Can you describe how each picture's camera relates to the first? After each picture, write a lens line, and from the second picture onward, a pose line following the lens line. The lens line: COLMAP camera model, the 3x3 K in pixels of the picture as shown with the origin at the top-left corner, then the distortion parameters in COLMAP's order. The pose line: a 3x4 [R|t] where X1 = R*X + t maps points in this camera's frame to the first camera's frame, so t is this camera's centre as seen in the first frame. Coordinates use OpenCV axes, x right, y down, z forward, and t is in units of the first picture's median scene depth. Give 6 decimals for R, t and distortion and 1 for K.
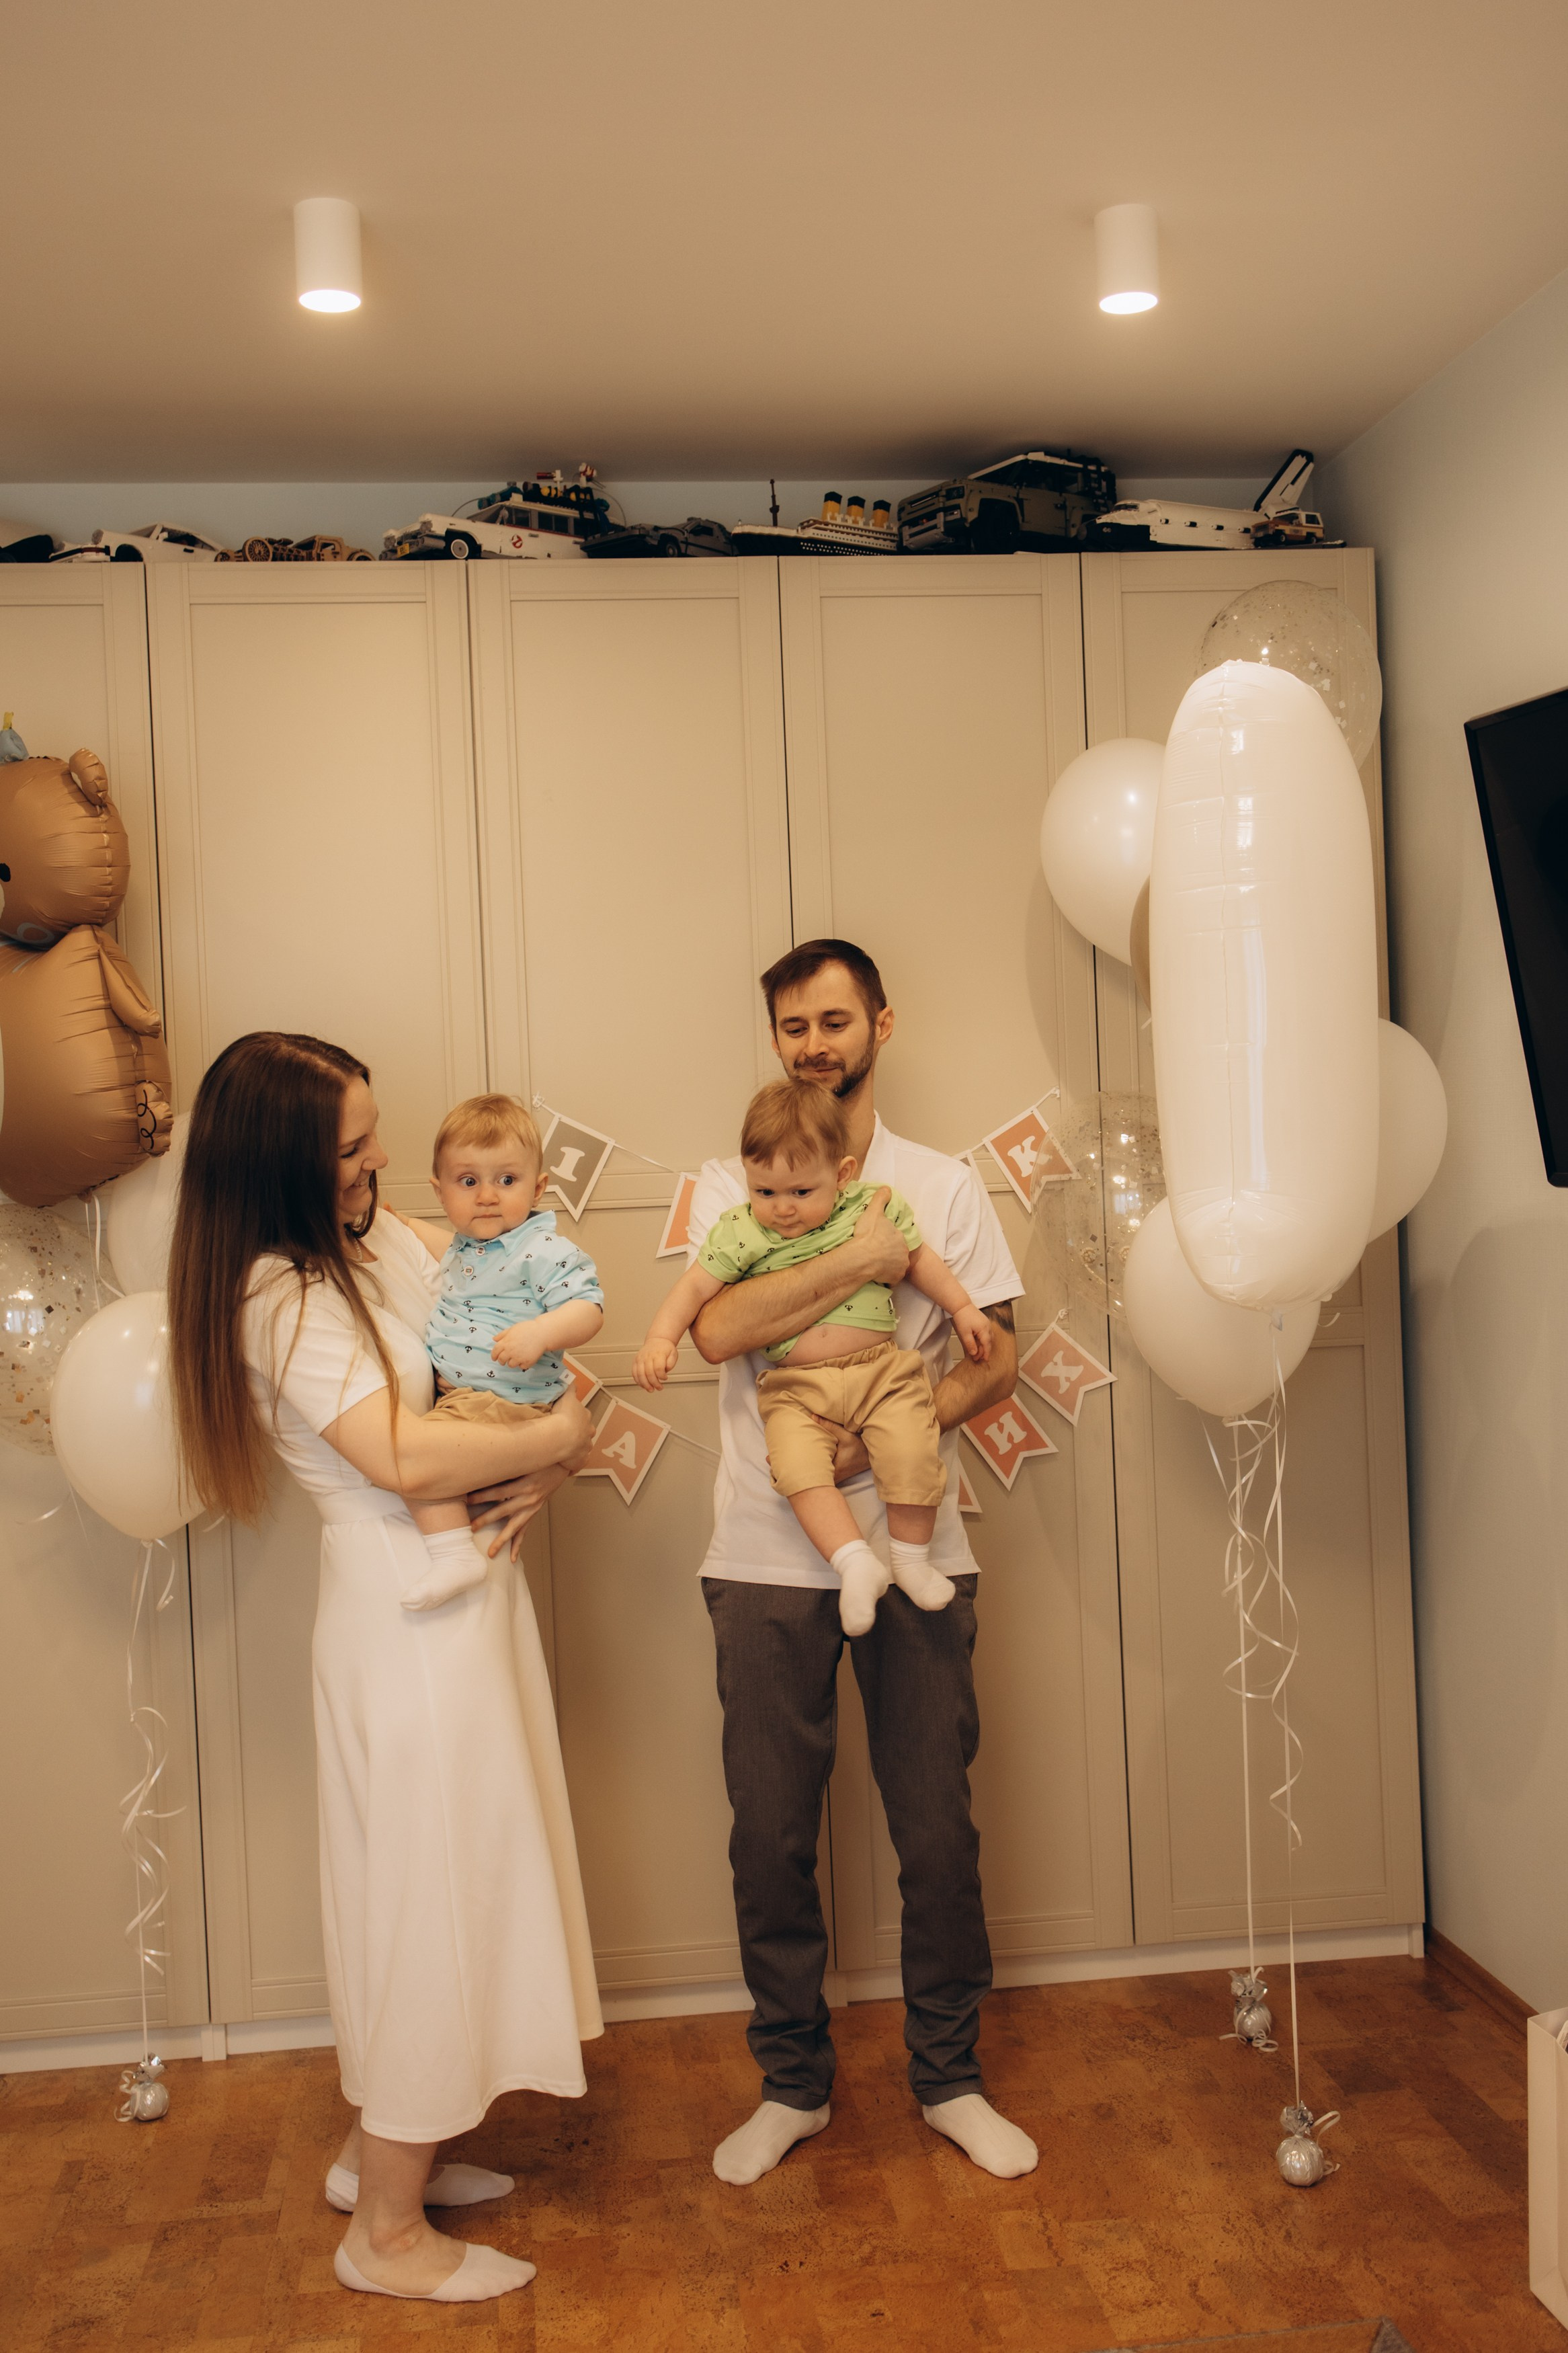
lens RADIAL K [[2311.5, 0, 784.0], [0, 2311.5, 1176.5], [0, 0, 1]] dist [0.034635, -0.096285]
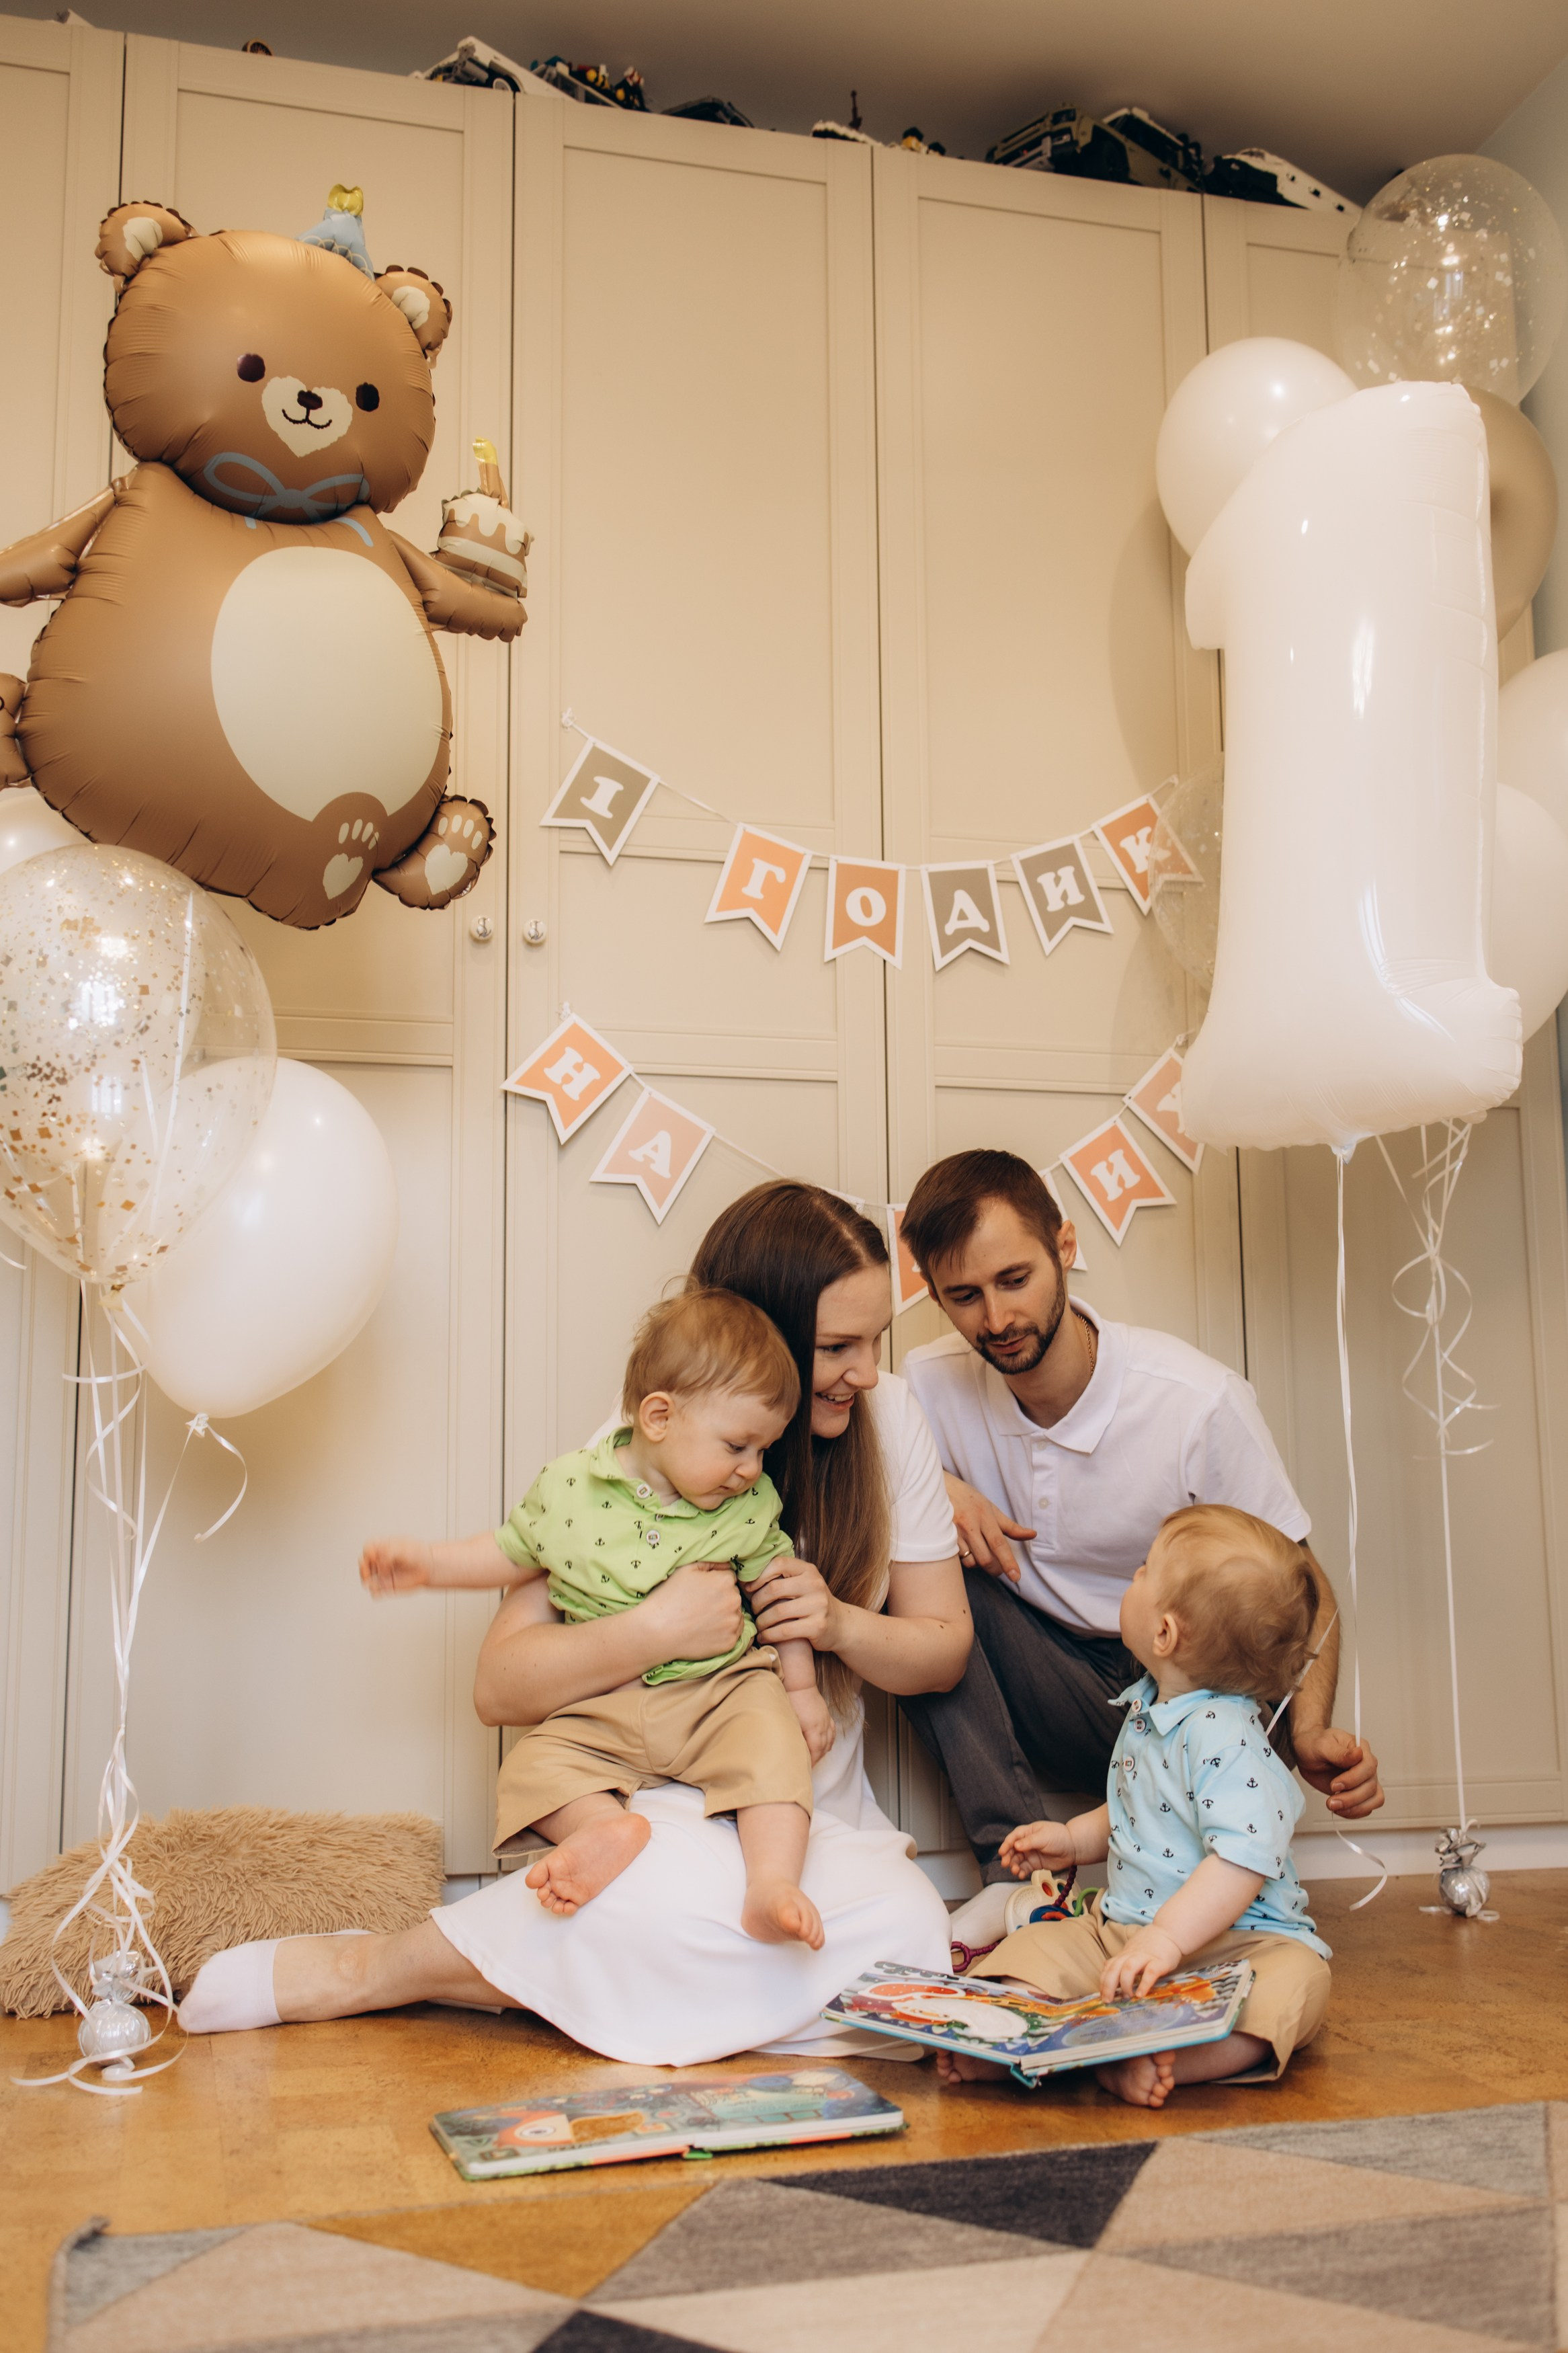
lens RADIAL K [[2343.2, 0, 784.0], [0, 2343.2, 1176.5], [0, 0, 1]] dist [0.018792, 0.017444]
pose [[0.990352, 0.050289, 0.129127, -0.126173], [-0.027998, 0.985223, -0.168971, 0.253982], [-0.135716, 0.163725, 0.977126, 0.210078]]
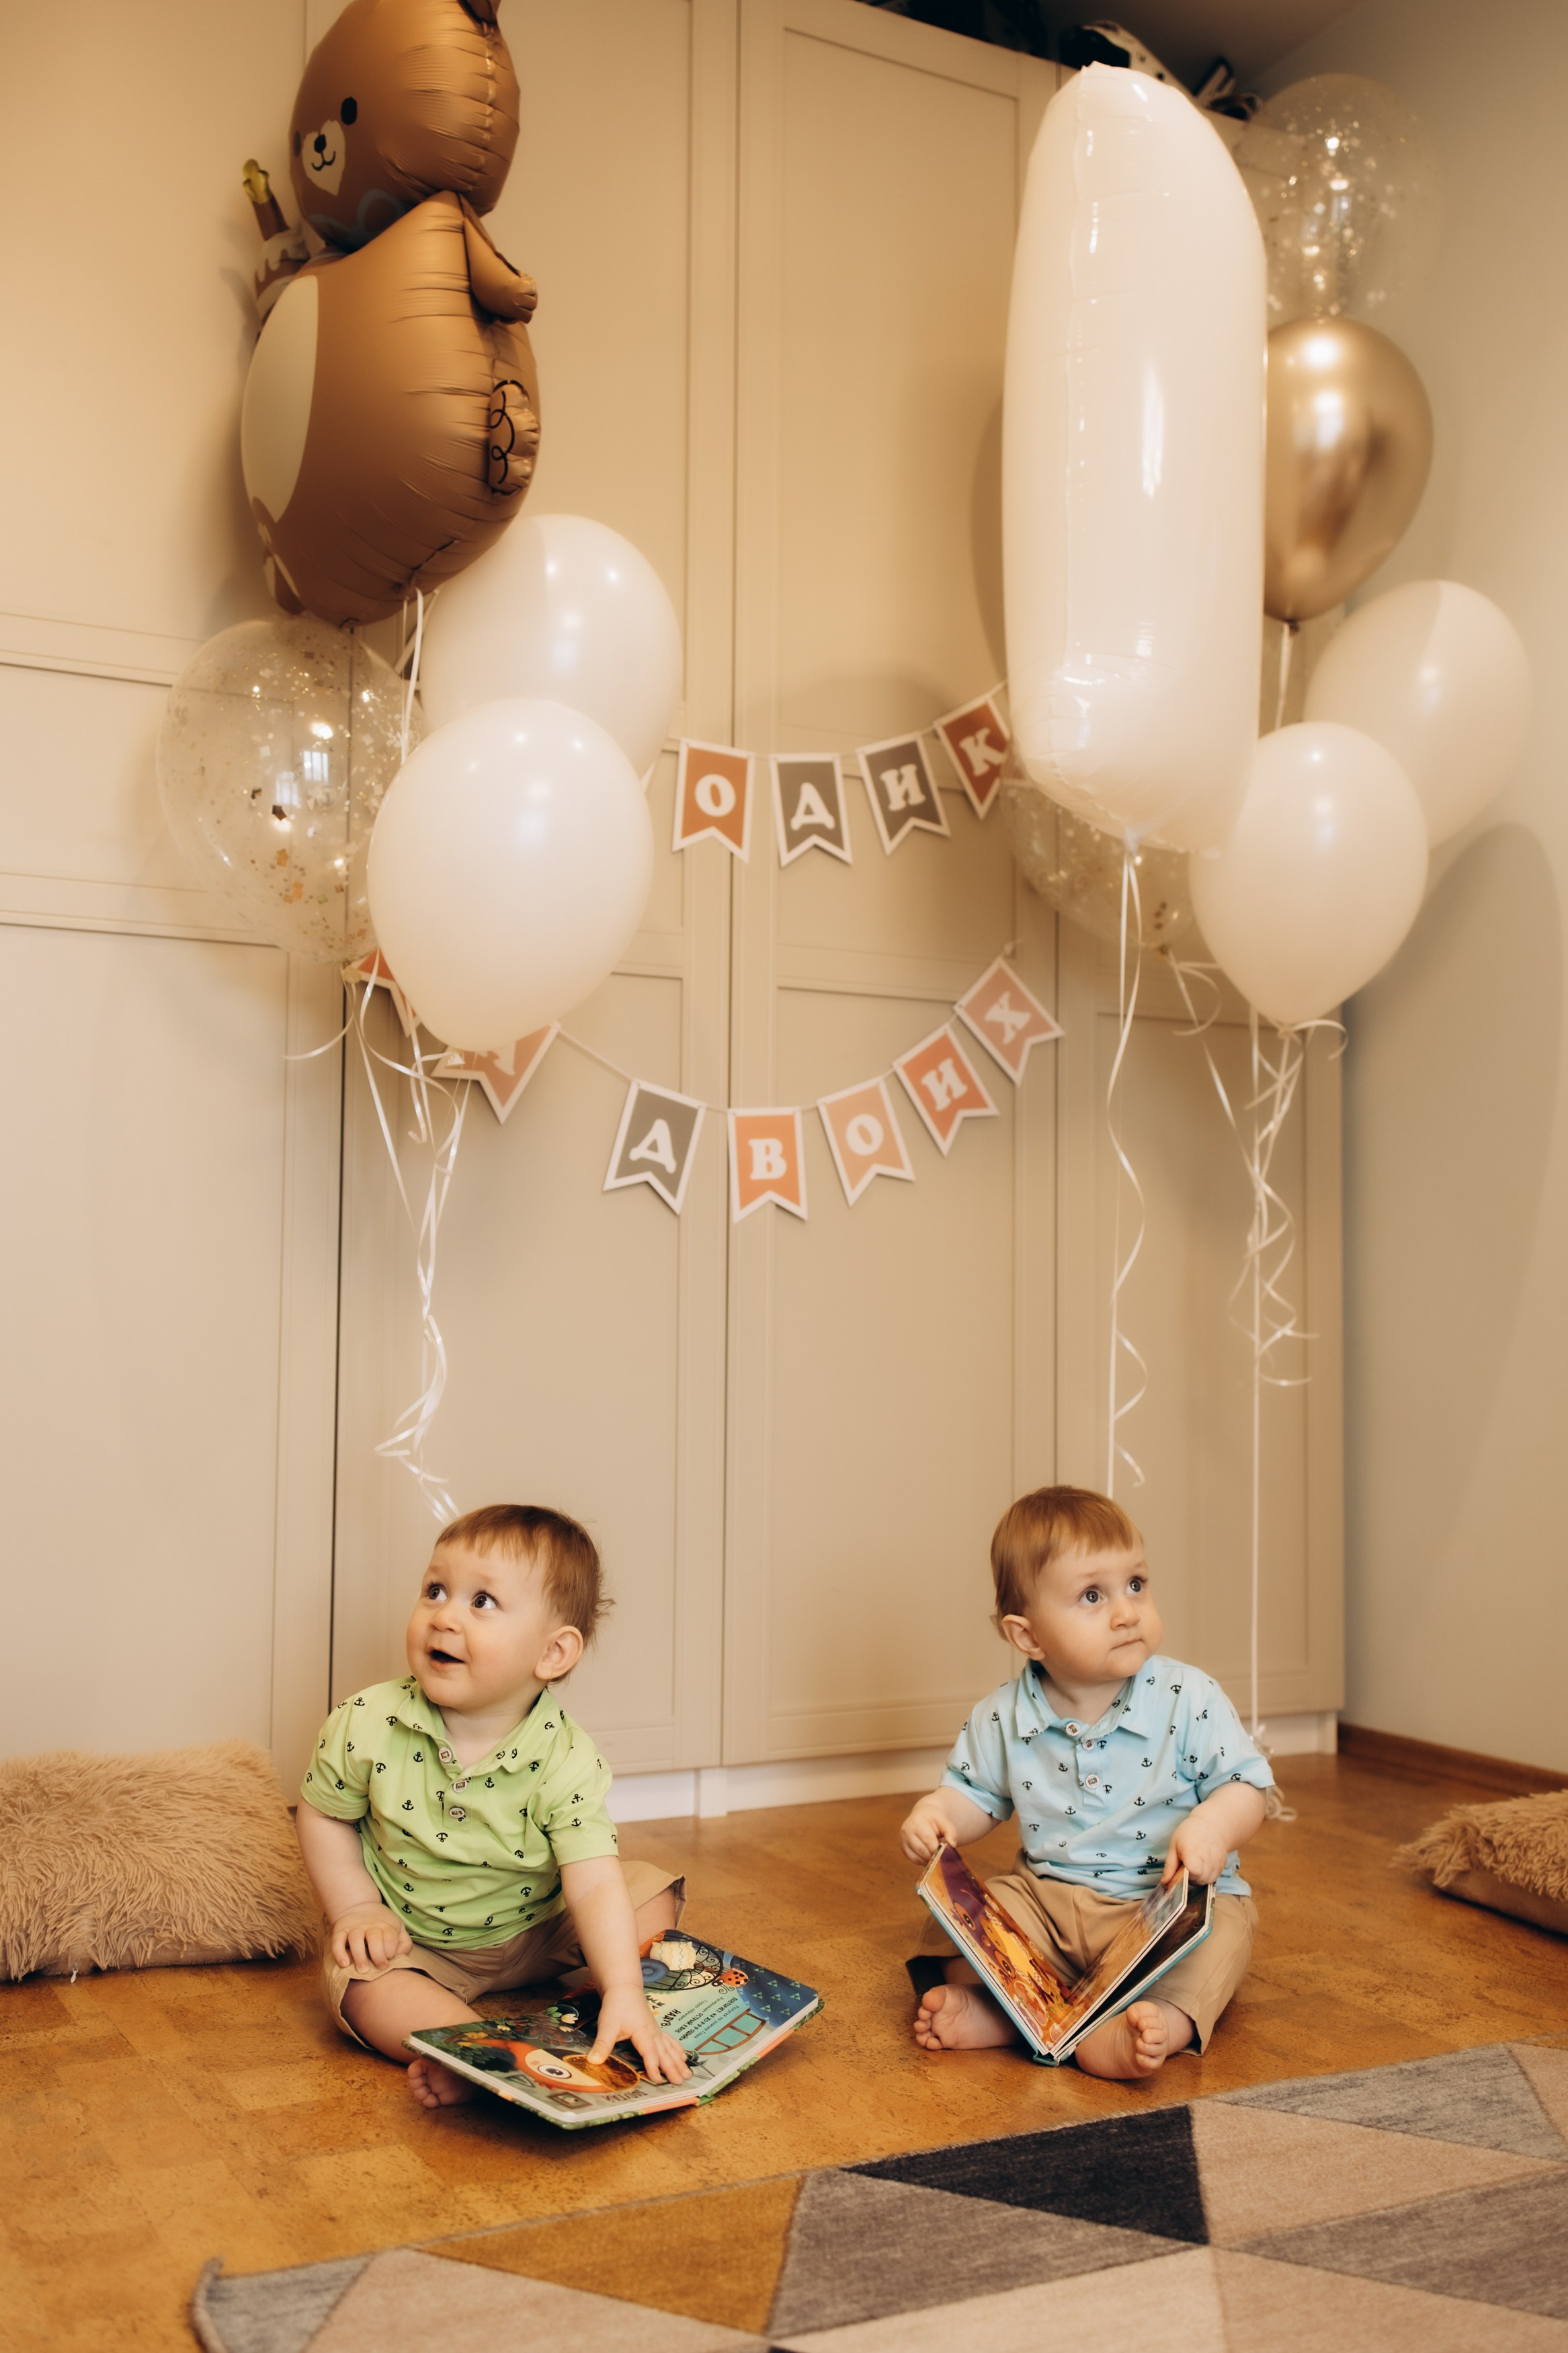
lens RADIAL K [[2347.4, 0, 789.4], [0, 2347.4, 1161.5], [0, 0, 1]] dist [0.020118, -0.006896]
pose [[0.932059, 0.072088, 0.355063, -0.242982], [-0.042128, 0.994922, -0.091411, 0.214527], [-0.359850, 0.070243, 0.930362, 0.260330]]
